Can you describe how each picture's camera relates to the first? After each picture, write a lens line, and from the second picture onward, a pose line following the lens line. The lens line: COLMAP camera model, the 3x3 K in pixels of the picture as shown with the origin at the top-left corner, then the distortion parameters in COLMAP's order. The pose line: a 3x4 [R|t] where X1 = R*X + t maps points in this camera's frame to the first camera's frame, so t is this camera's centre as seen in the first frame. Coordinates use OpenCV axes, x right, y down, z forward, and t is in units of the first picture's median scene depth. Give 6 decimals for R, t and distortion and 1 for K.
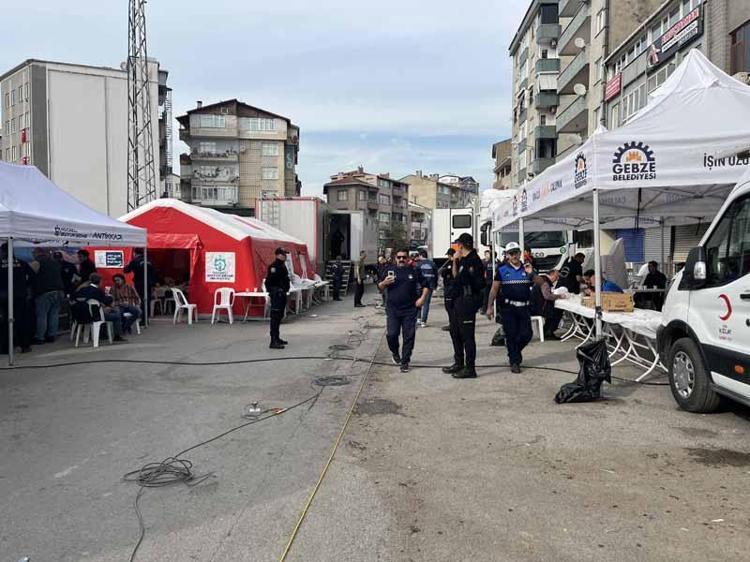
lens RADIAL K [[574.5, 0, 375.0], [0, 574.5, 281.0], [0, 0, 1]] dist [0.091067, -0.142446]
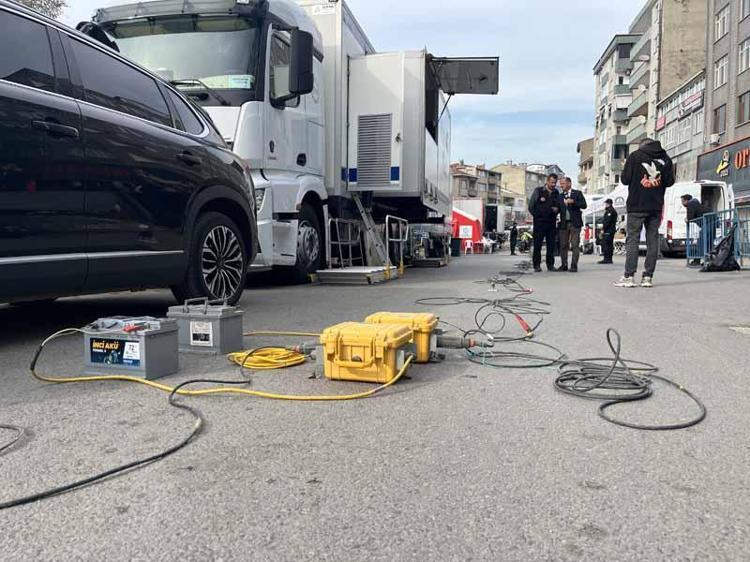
lens RADIAL K [[557.9, 0, 375.0], [0, 557.9, 281.0], [0, 0, 1]] dist [0.094848, -0.131088]
pose [[0.990833, 0.011243, -0.134627, -0.088545], [-0.006598, 0.999369, 0.034900, 0.028509], [0.134935, -0.033691, 0.990282, -0.386896]]
